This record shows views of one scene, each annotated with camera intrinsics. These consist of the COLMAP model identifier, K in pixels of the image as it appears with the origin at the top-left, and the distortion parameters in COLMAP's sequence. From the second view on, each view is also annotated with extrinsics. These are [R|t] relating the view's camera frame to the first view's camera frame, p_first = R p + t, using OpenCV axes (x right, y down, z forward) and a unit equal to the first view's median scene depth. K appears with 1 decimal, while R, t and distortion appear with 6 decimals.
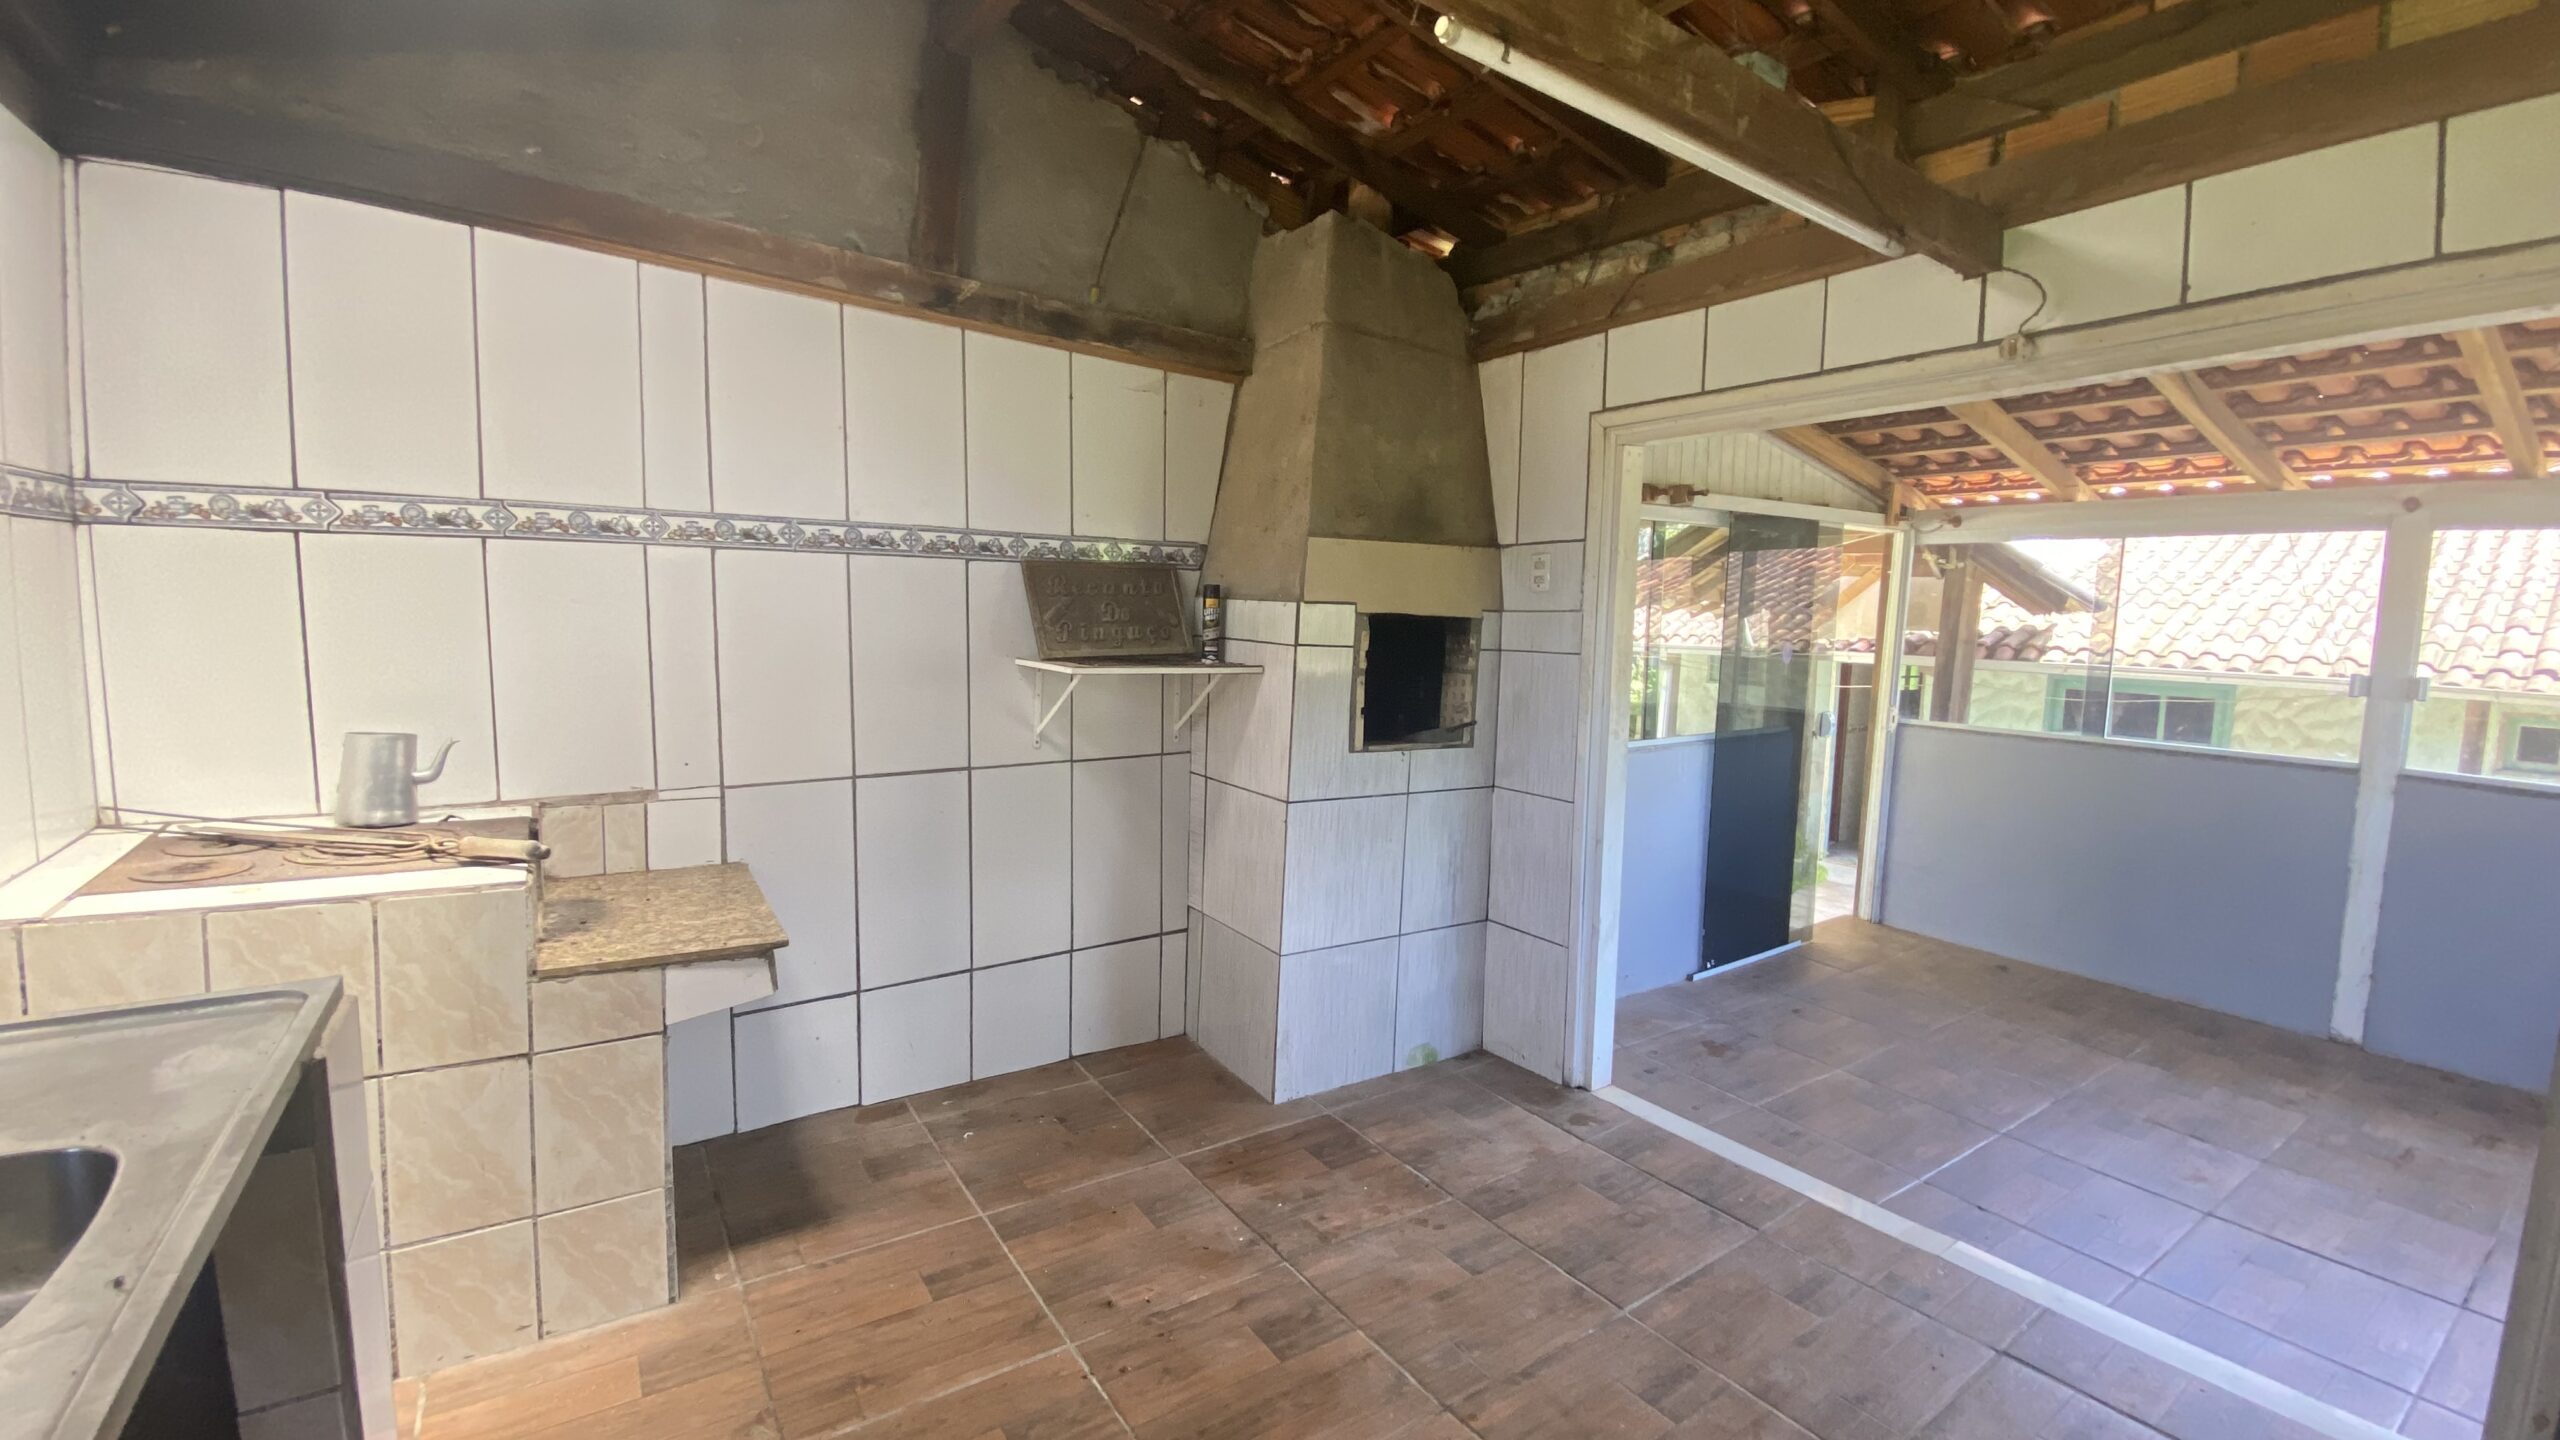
lens RADIAL K [[1013.3, 0, 1280.0], [0, 1013.3, 720.0], [0, 0, 1]] dist [-0.015507, -0.000046]
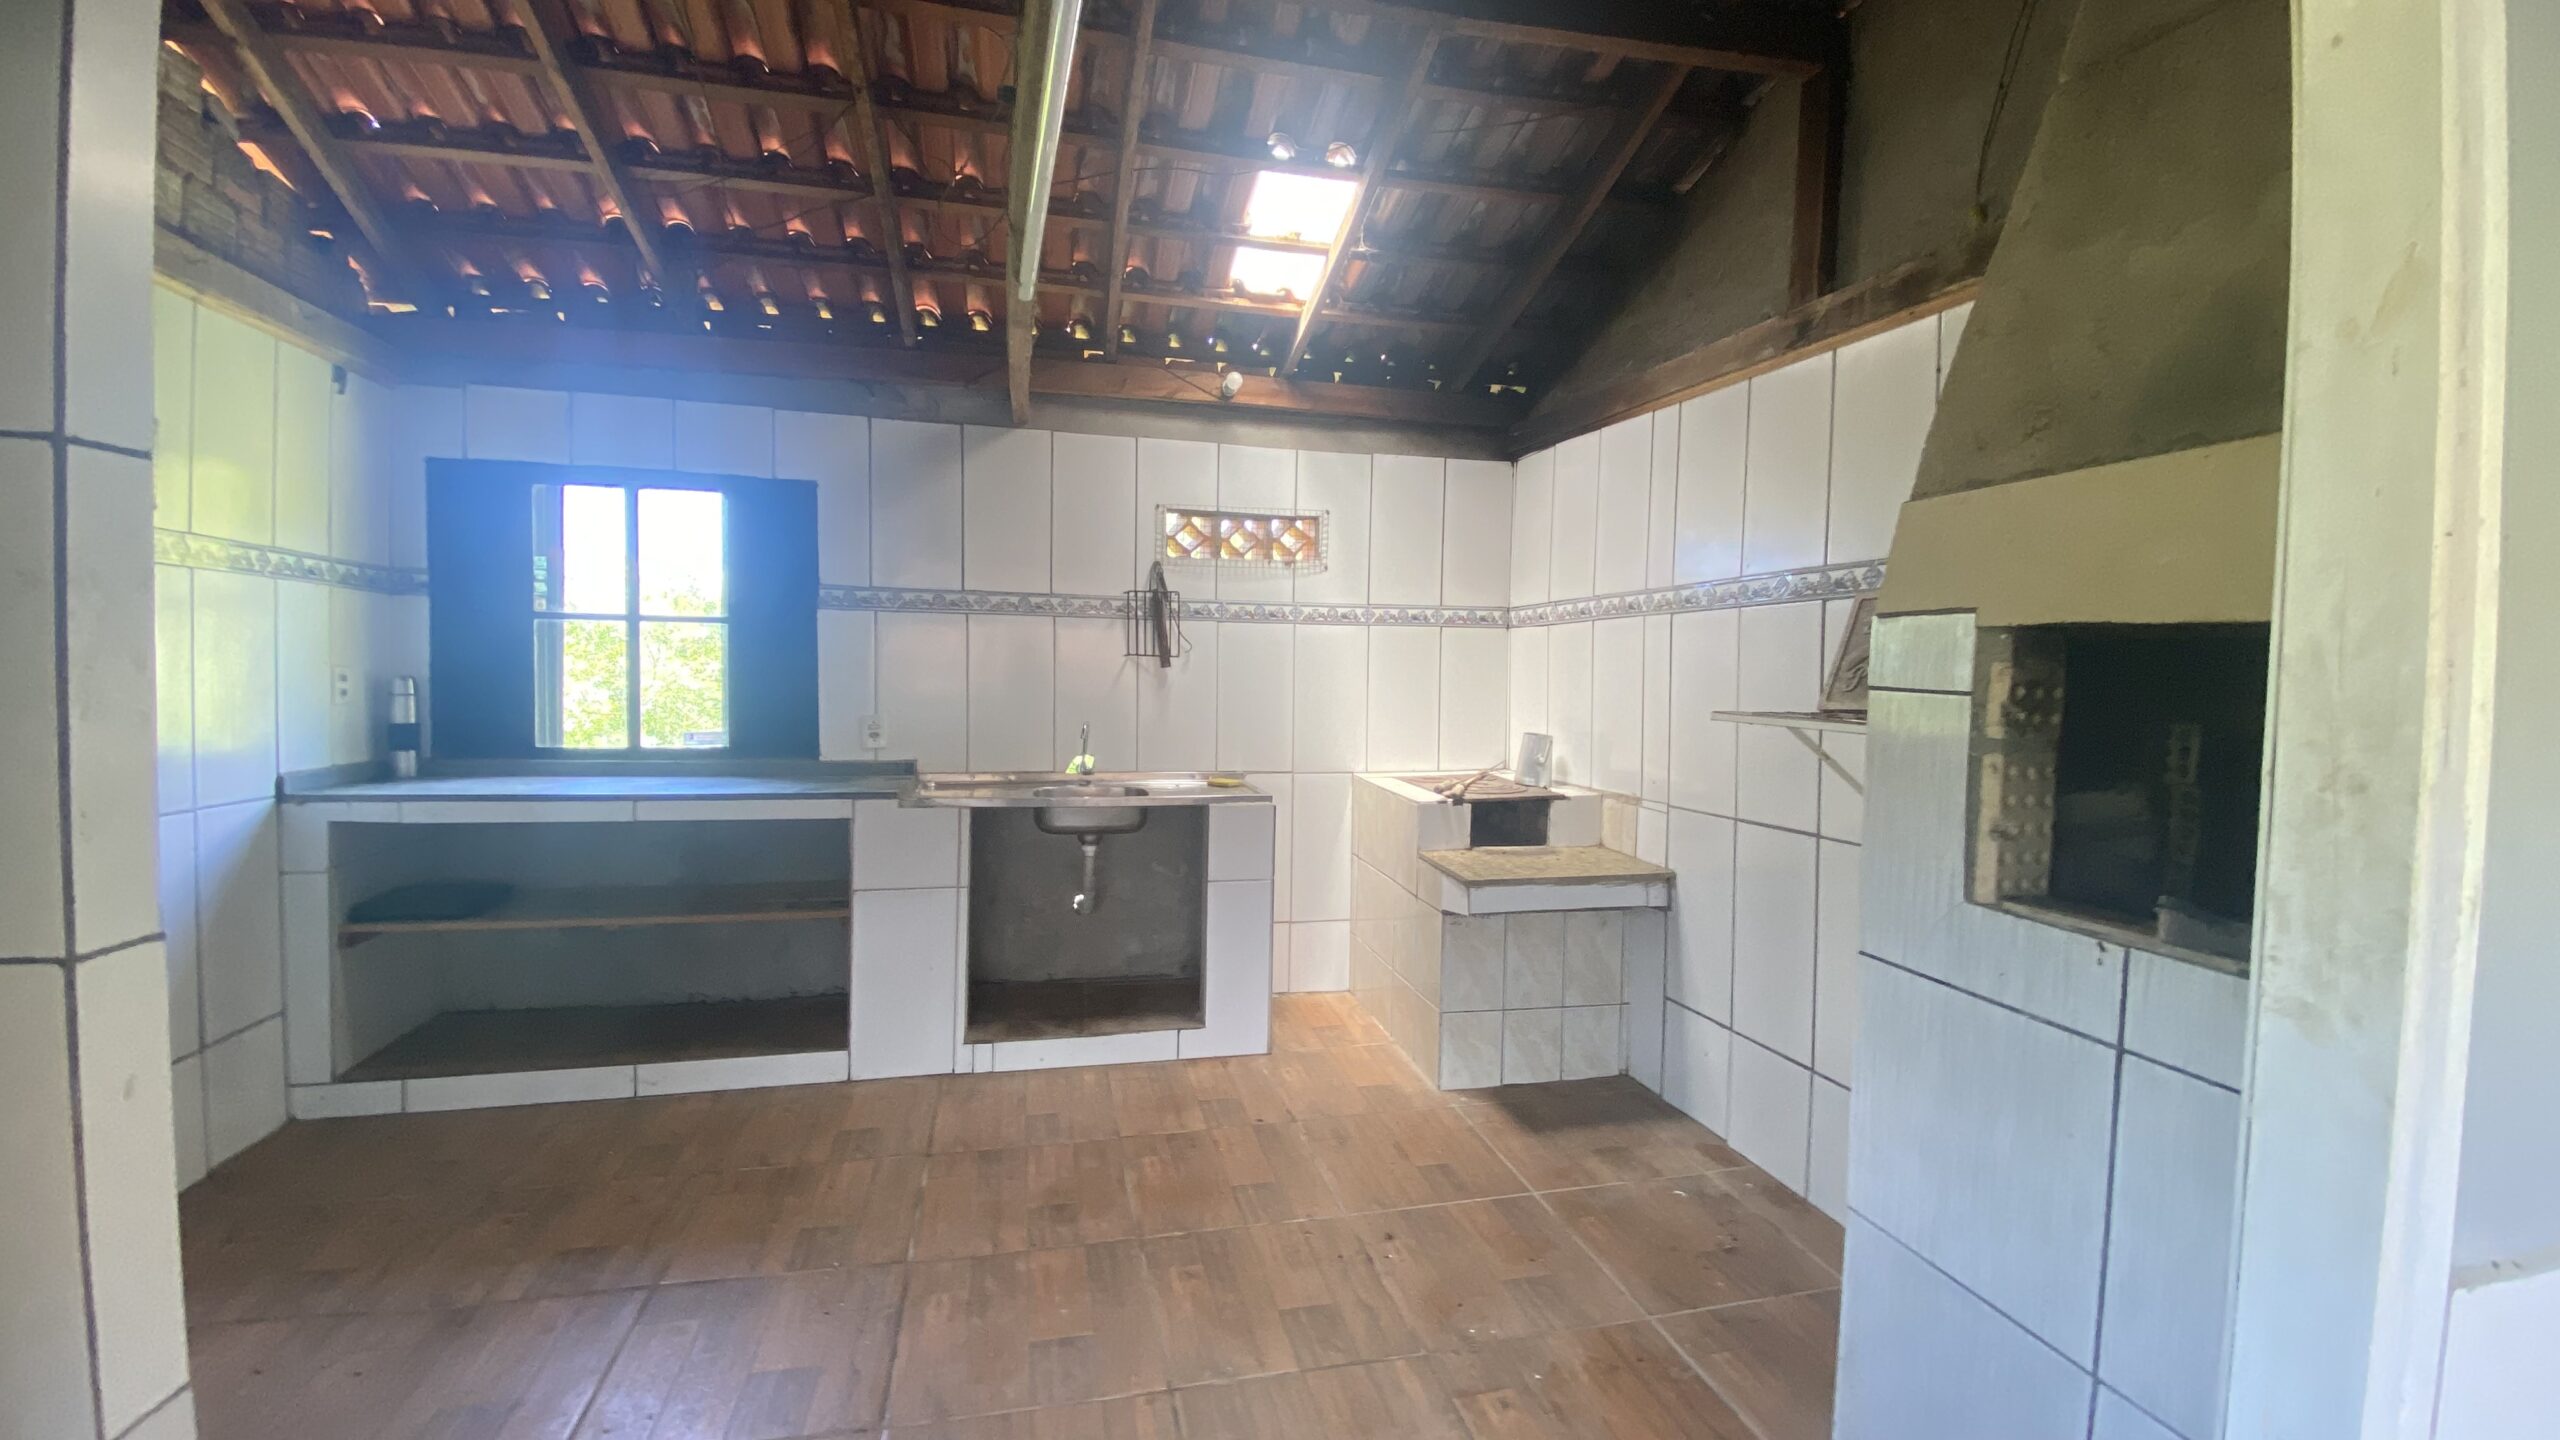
lens RADIAL K [[1013.3, 0, 1280.0], [0, 1013.3, 720.0], [0, 0, 1]] dist [-0.015507, -0.000046]
pose [[-0.353715, 0.012067, -0.935275, 0.782145], [-0.125412, 0.990276, 0.060207, -0.052761], [0.926907, 0.138591, -0.348763, 0.988207]]
